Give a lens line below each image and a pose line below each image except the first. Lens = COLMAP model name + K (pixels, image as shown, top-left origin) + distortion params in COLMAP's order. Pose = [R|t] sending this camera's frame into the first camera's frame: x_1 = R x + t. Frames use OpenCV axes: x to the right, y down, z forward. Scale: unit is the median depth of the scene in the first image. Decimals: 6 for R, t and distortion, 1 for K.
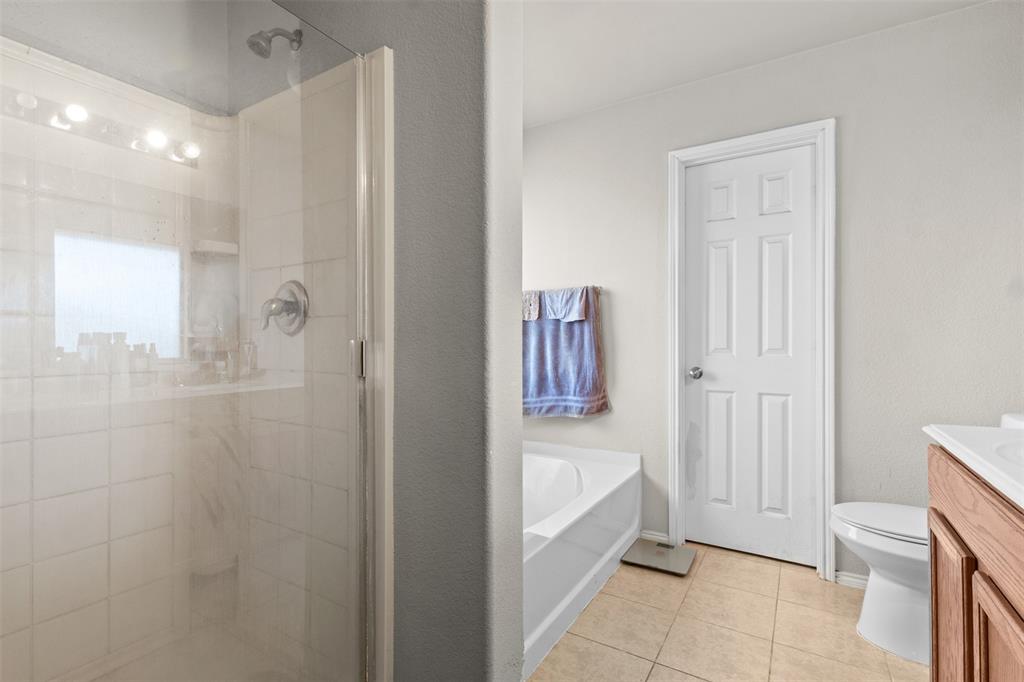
lens RADIAL K [[478.7, 0, 510.2], [0, 478.7, 345.9], [0, 0, 1]] dist [0.003134, 0.000768]
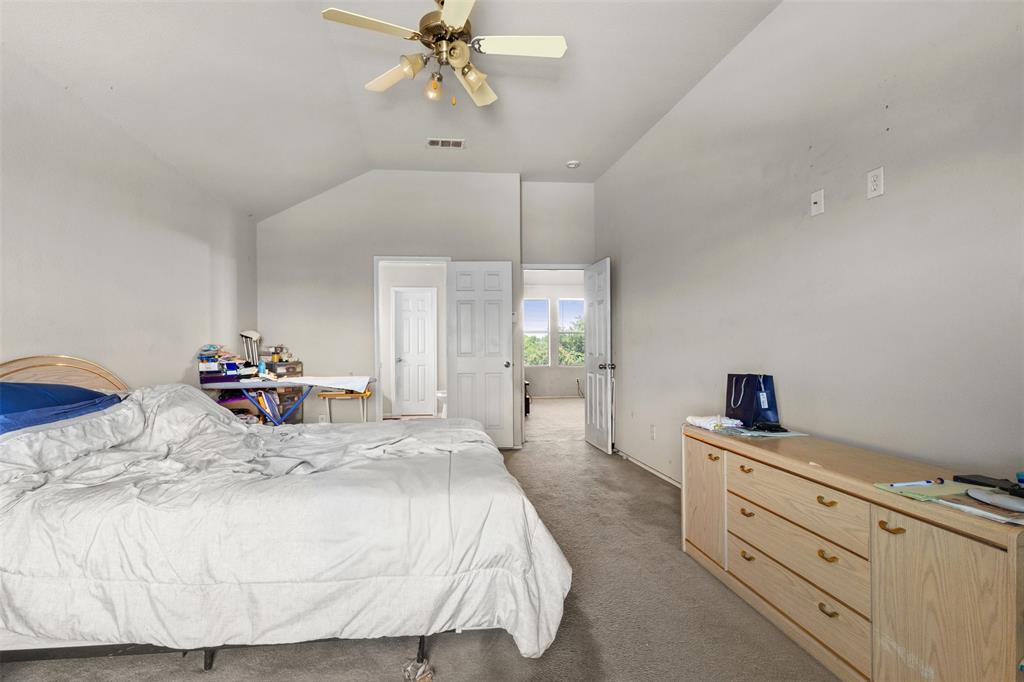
lens RADIAL K [[478.7, 0, 510.2], [0, 478.7, 345.9], [0, 0, 1]] dist [0.003134, 0.000768]
pose [[0.750811, 0.000761, 0.660516, -1.125296], [0.003604, 0.999980, -0.005248, -0.014707], [-0.660507, 0.006320, 0.750793, -1.802509]]
